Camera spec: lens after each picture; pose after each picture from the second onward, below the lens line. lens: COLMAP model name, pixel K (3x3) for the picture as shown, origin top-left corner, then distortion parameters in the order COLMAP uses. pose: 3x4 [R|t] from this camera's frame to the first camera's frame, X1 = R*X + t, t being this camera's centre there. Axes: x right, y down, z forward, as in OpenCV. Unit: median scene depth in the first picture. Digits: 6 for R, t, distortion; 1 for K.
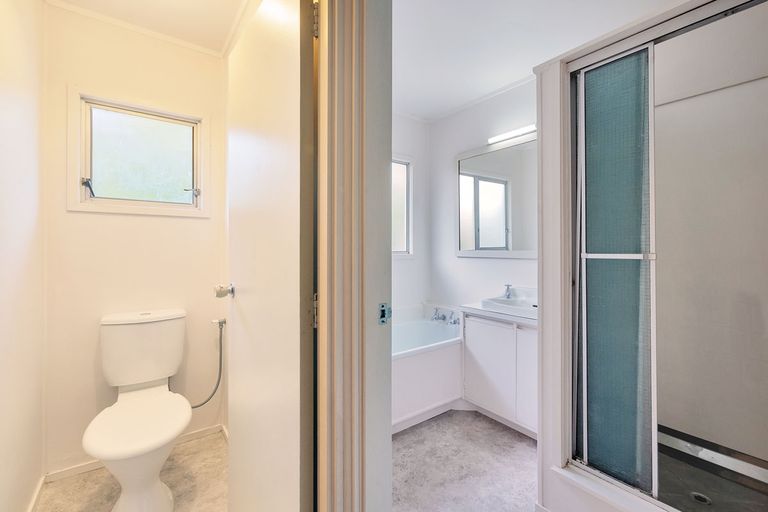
lens RADIAL K [[344.6, 0, 409.0], [0, 344.6, 241.7], [0, 0, 1]] dist [-0.000507, 0.000326]
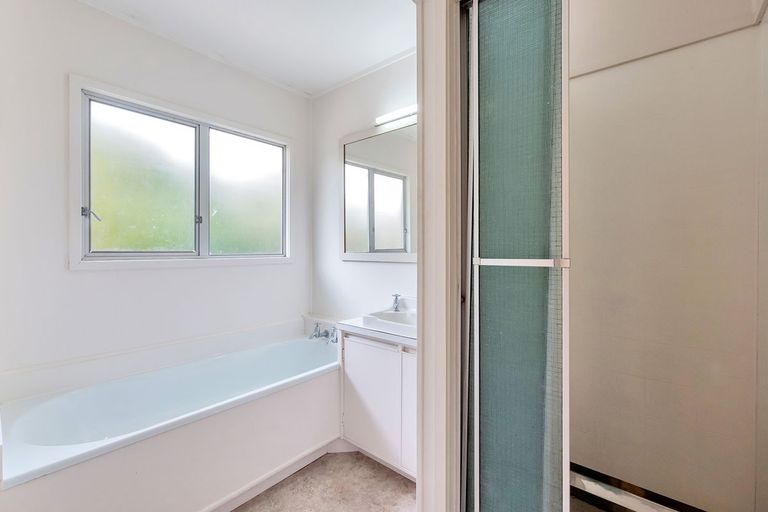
lens RADIAL K [[344.6, 0, 409.0], [0, 344.6, 241.7], [0, 0, 1]] dist [-0.000507, 0.000326]
pose [[0.967593, 0.006802, 0.252424, 0.108348], [-0.005579, 0.999969, -0.005562, 0.002755], [-0.252454, 0.003974, 0.967601, 0.194280]]
